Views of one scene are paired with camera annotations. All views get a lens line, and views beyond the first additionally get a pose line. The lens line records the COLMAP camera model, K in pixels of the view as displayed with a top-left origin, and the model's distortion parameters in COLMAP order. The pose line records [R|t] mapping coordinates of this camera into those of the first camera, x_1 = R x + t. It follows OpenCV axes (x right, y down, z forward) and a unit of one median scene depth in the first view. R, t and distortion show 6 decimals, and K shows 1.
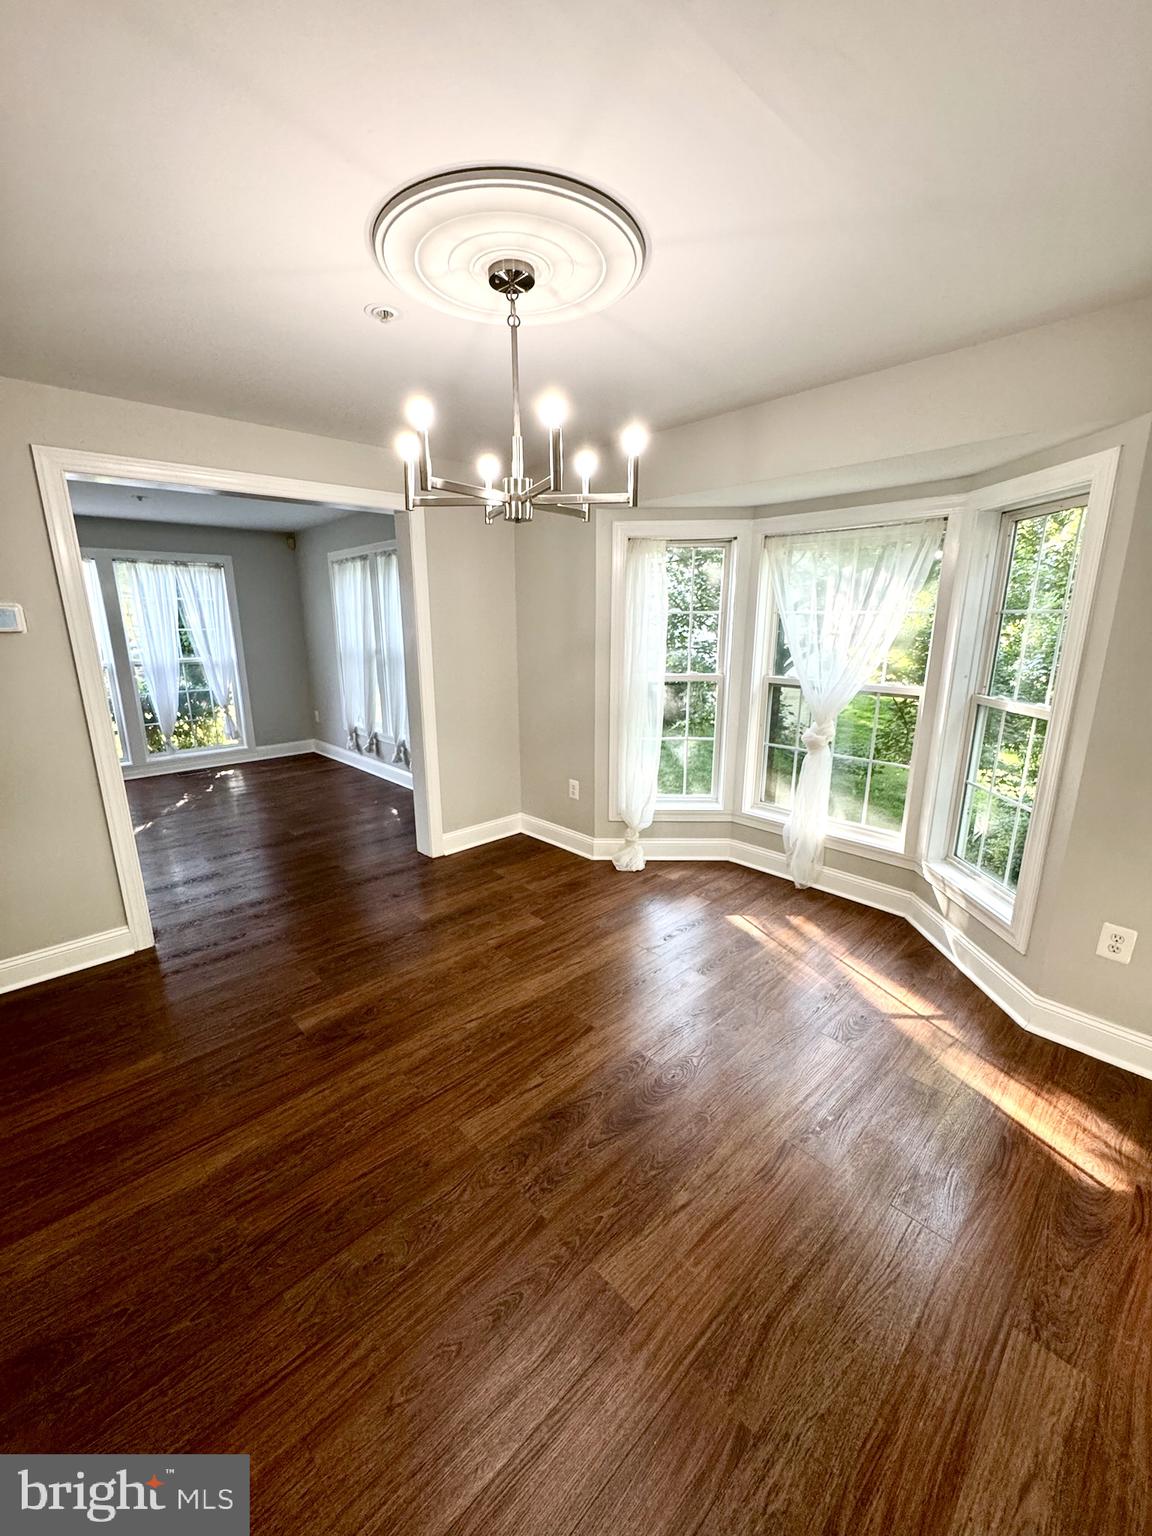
lens RADIAL K [[612.4, 0, 571.4], [0, 612.4, 764.6], [0, 0, 1]] dist [-0.004587, -0.000439]
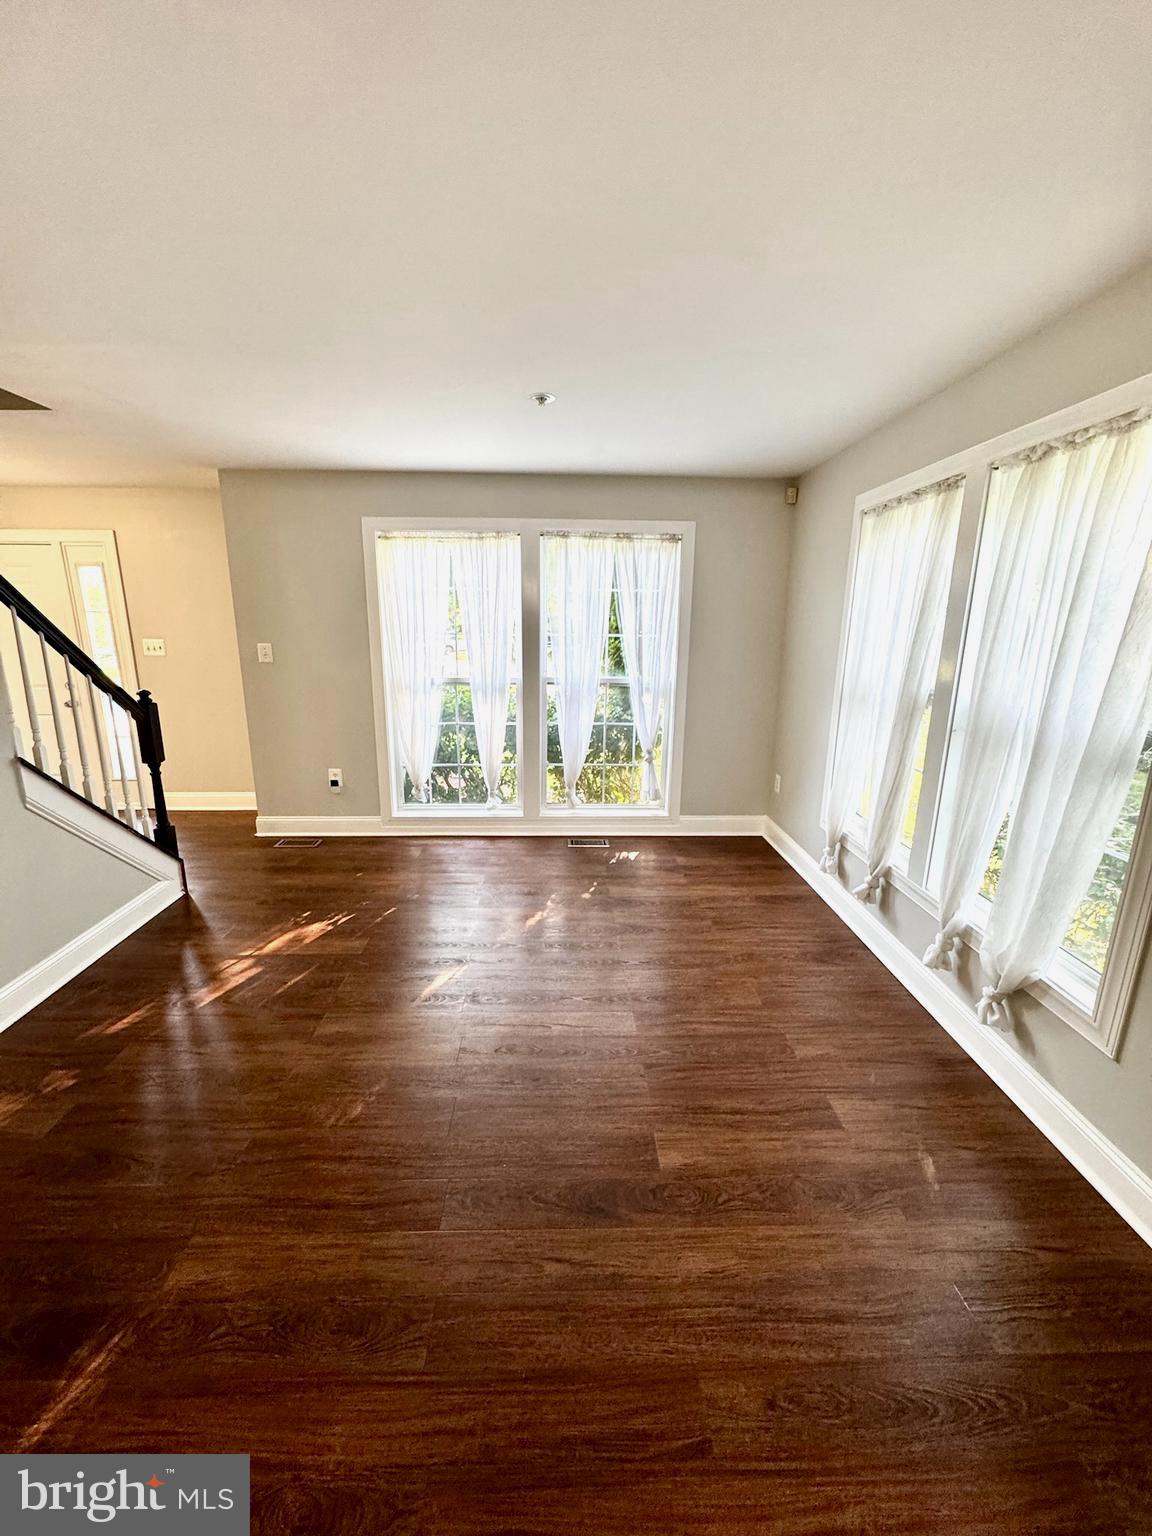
lens RADIAL K [[612.4, 0, 577.4], [0, 612.4, 769.8], [0, 0, 1]] dist [-0.004587, -0.000439]
pose [[0.746777, 0.170948, -0.642729, -0.199763], [-0.175244, 0.982827, 0.057791, -0.105474], [0.641571, 0.069478, 0.763911, 0.460365]]
